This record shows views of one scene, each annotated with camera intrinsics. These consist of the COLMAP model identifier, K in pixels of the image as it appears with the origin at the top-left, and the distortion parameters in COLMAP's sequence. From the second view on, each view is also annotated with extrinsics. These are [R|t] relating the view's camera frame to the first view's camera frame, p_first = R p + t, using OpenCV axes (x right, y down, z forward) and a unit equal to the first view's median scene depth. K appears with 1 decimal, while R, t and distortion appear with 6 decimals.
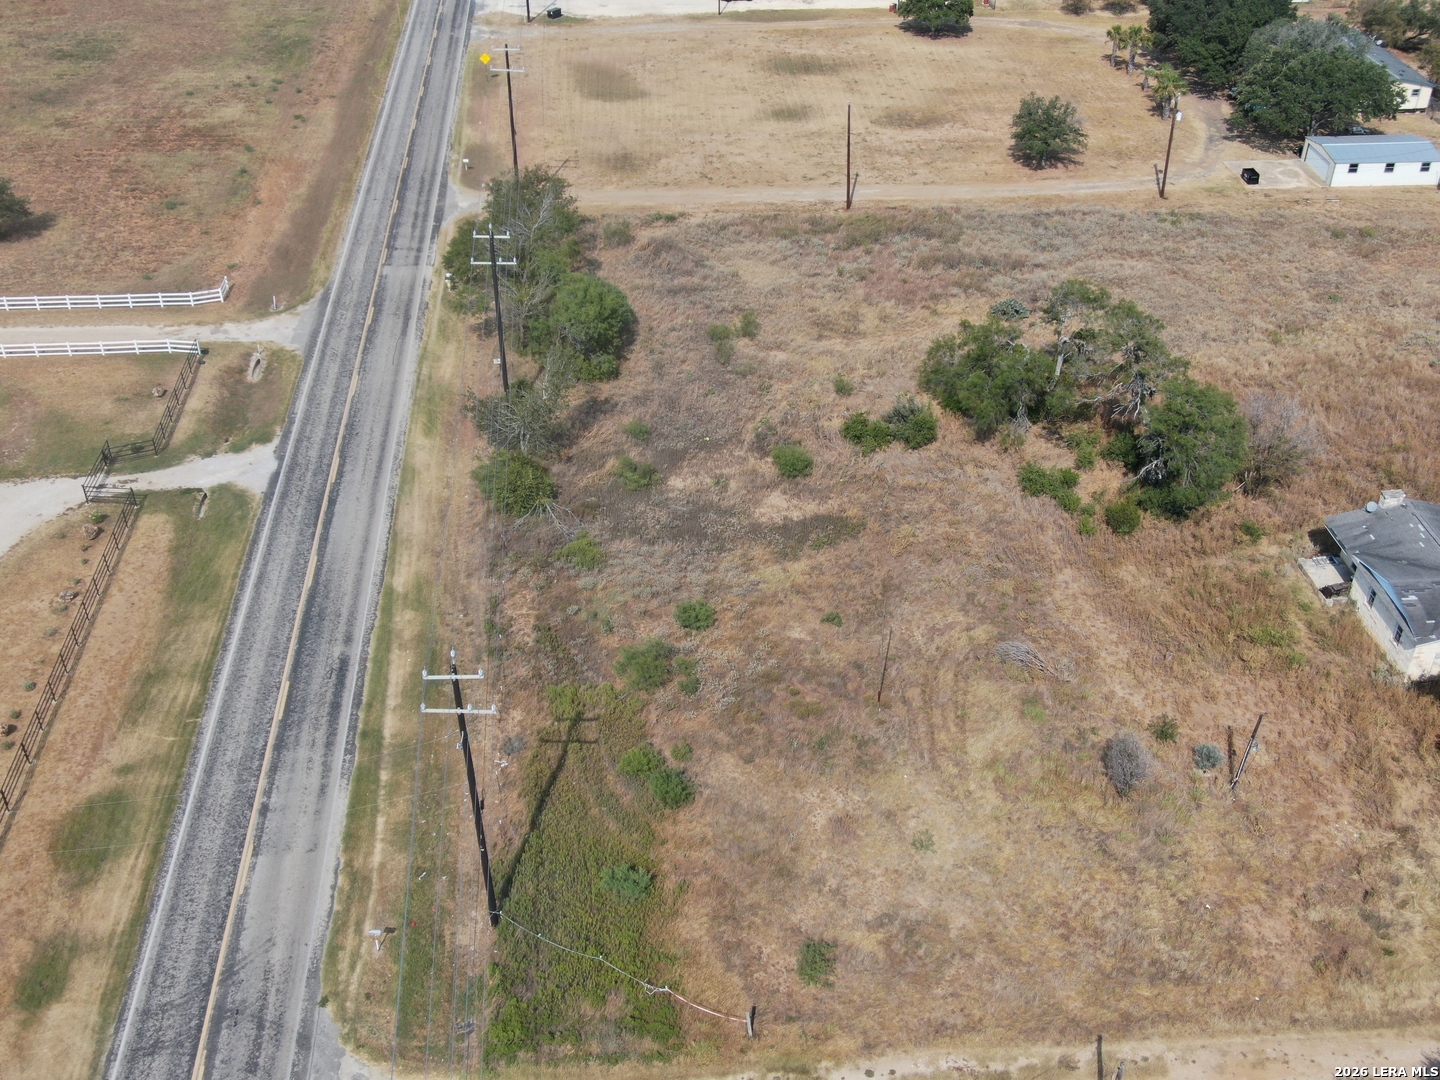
lens RADIAL K [[1512.7, 0, 720.0], [0, 1512.7, 540.0], [0, 0, 1]] dist [-0.005577, 0.018001]
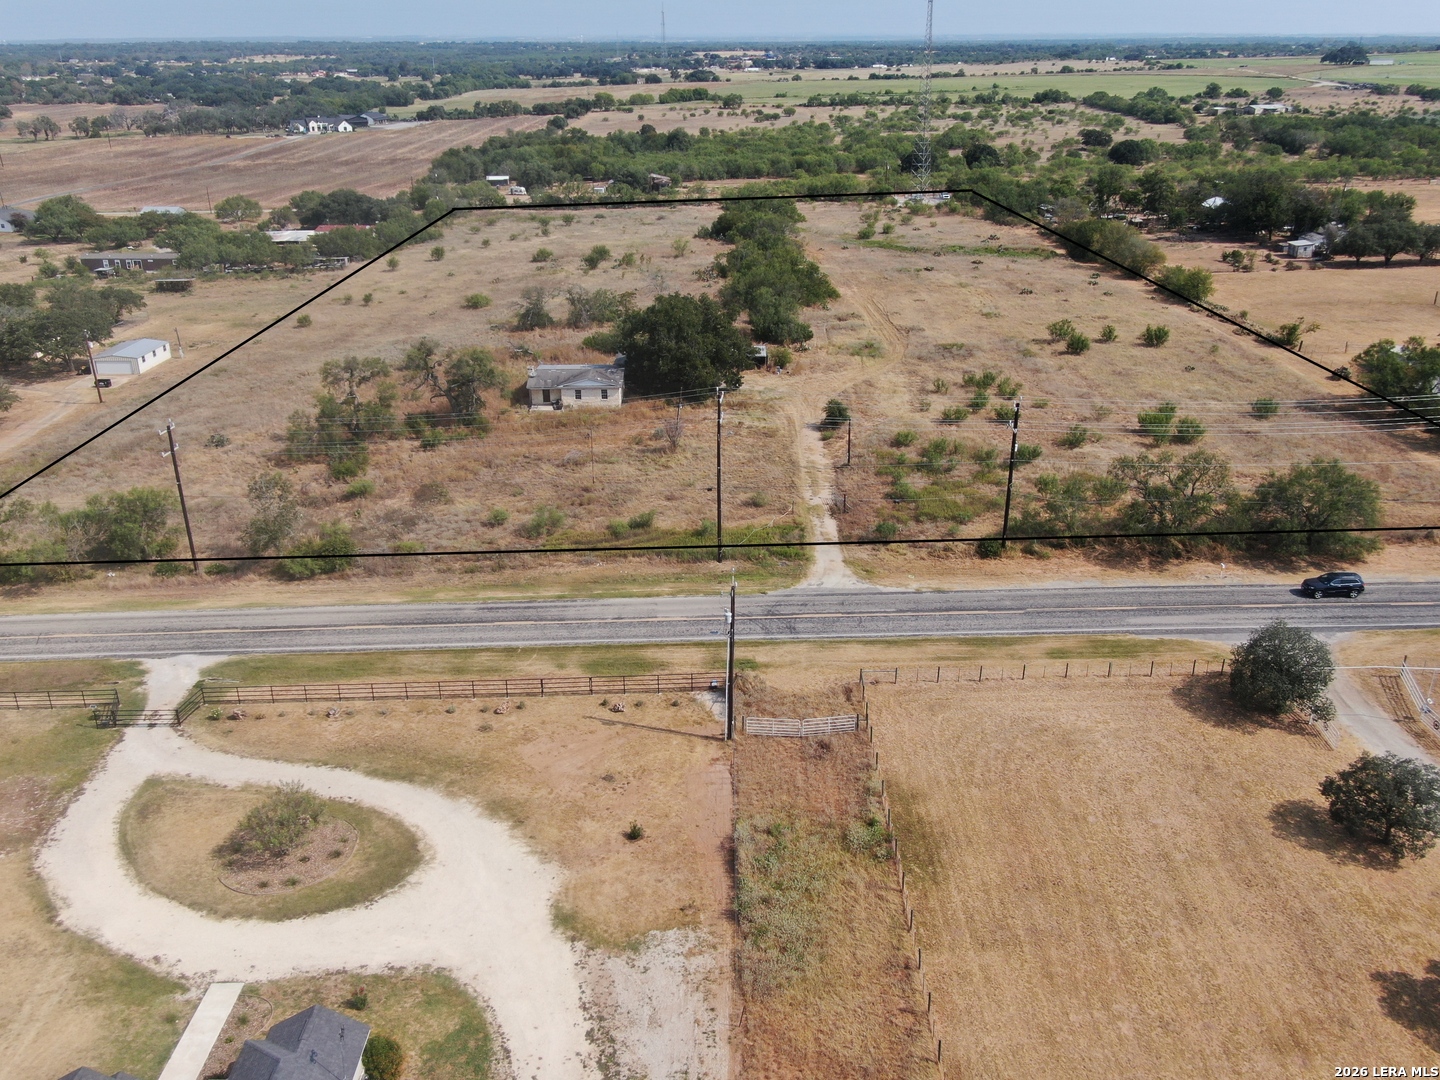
lens RADIAL K [[1236.6, 0, 720.0], [0, 1236.6, 540.0], [0, 0, 1]] dist [-0.008637, 0.019731]
pose [[0.092591, -0.381886, 0.919560, -1.210972], [0.581964, 0.770117, 0.261225, -0.140405], [-0.807926, 0.510963, 0.293550, 0.385232]]
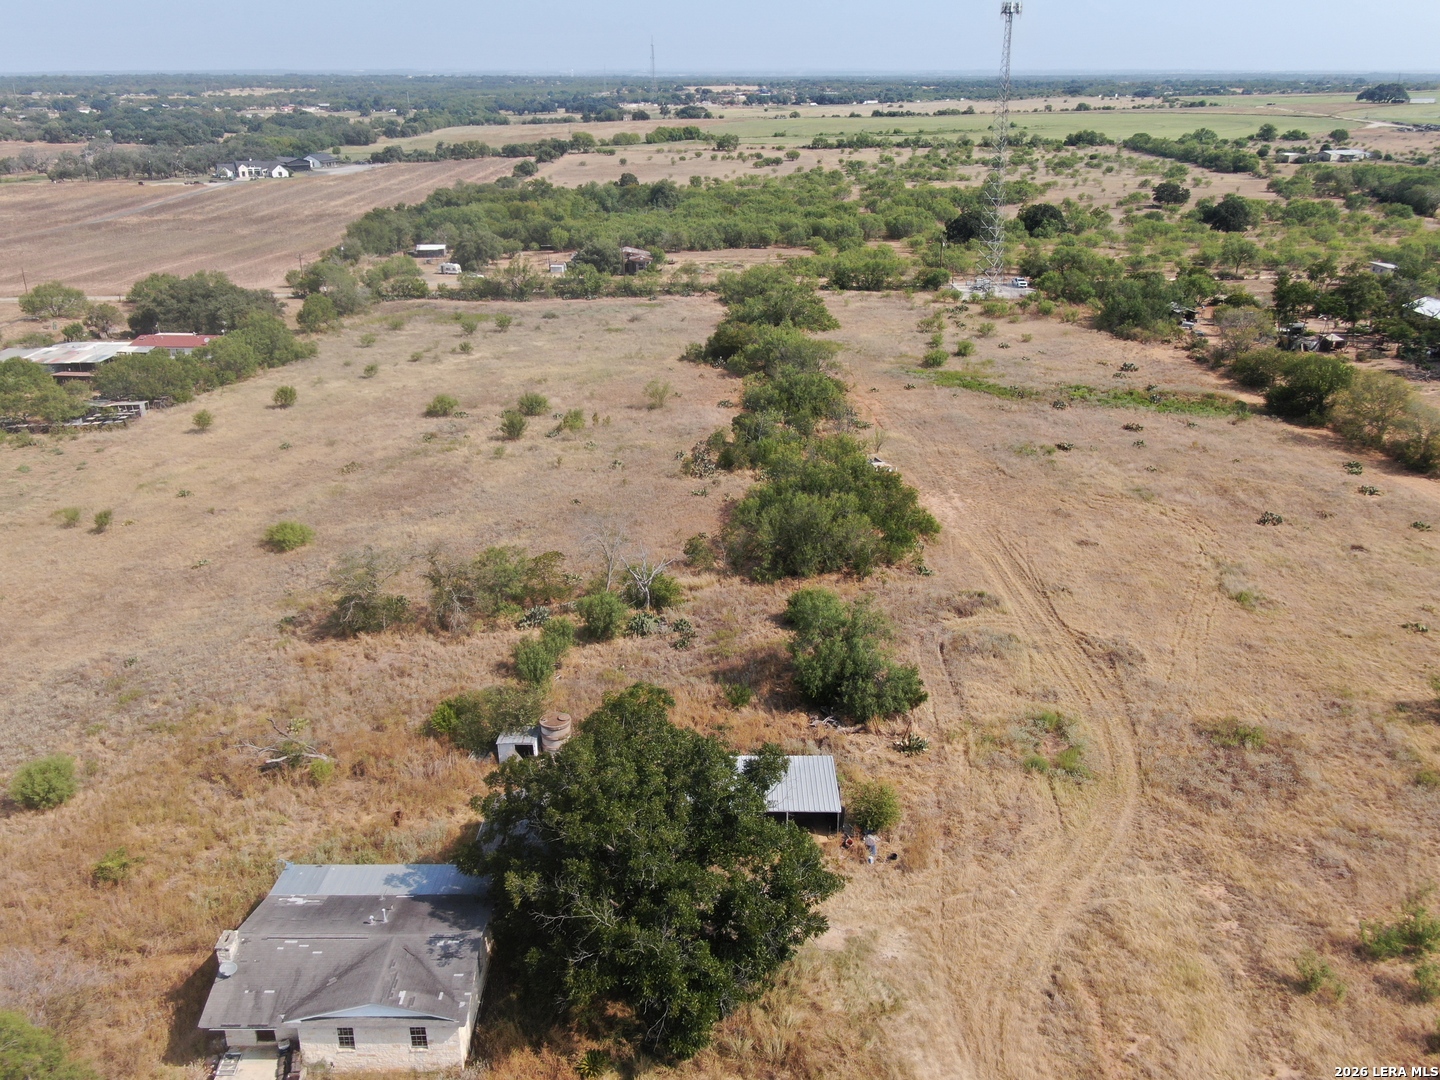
lens RADIAL K [[1236.6, 0, 720.0], [0, 1236.6, 540.0], [0, 0, 1]] dist [-0.008637, 0.019731]
pose [[0.086105, -0.359286, 0.929247, -0.060114], [0.579441, 0.776796, 0.246650, -0.199430], [-0.810453, 0.517206, 0.275072, 0.490923]]
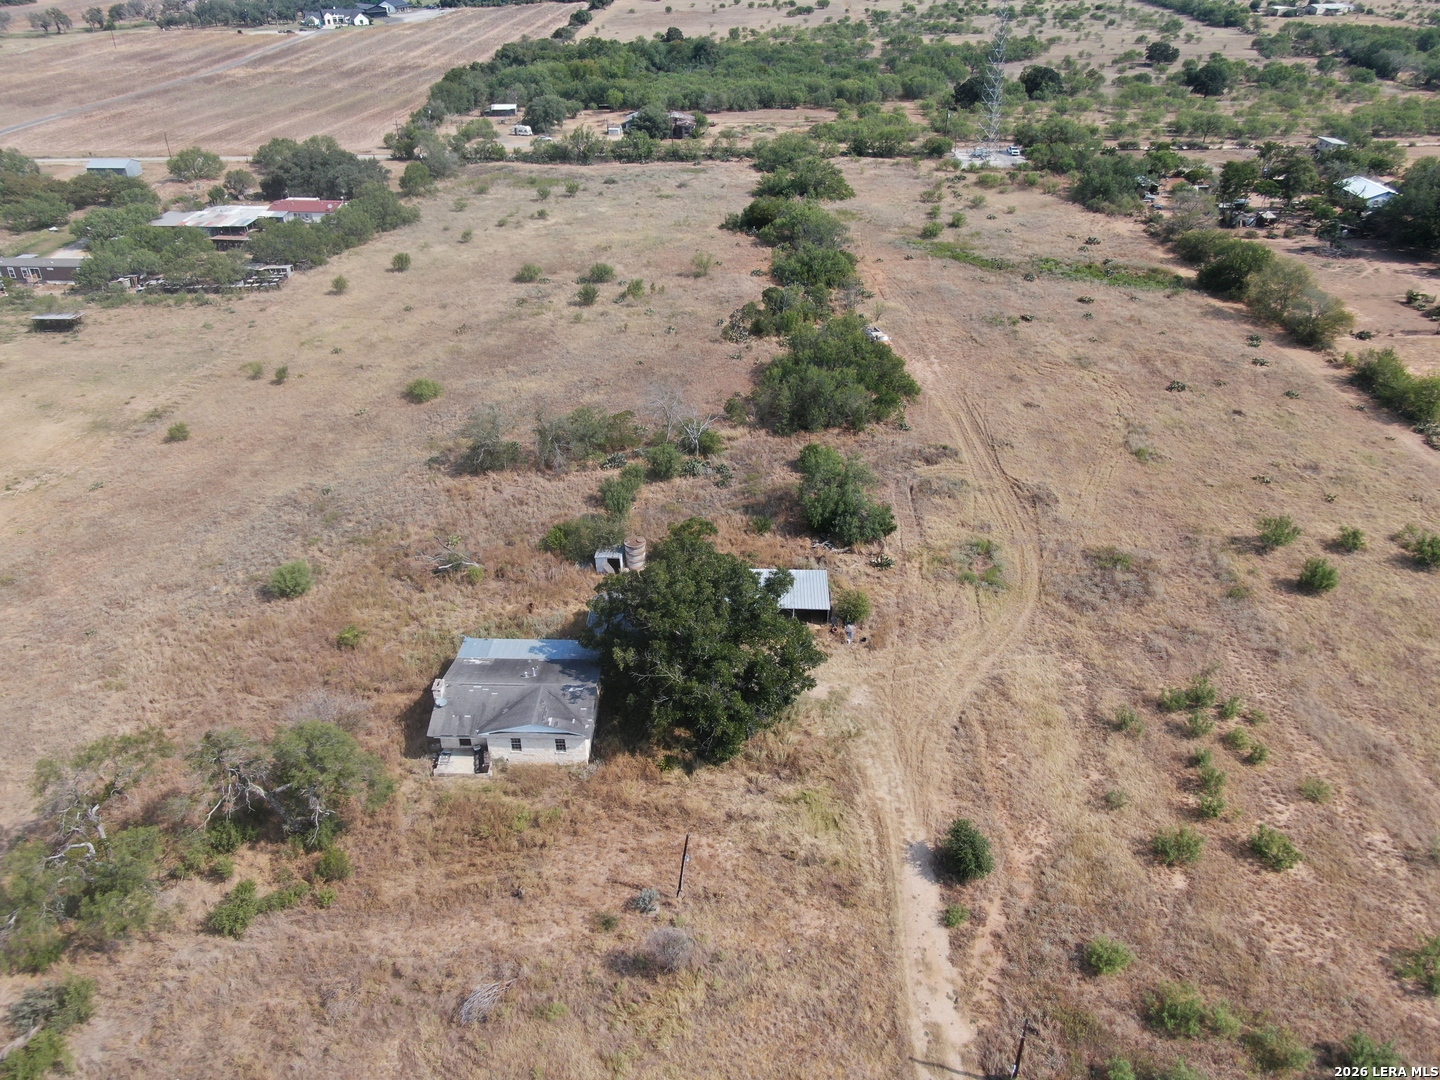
lens RADIAL K [[1085.8, 0, 720.0], [0, 1085.8, 540.0], [0, 0, 1]] dist [-0.013598, 0.003735]
pose [[0.116213, -0.514538, 0.849556, -0.234631], [0.577250, 0.731048, 0.363800, -0.307720], [-0.808255, 0.448128, 0.381975, 0.396700]]
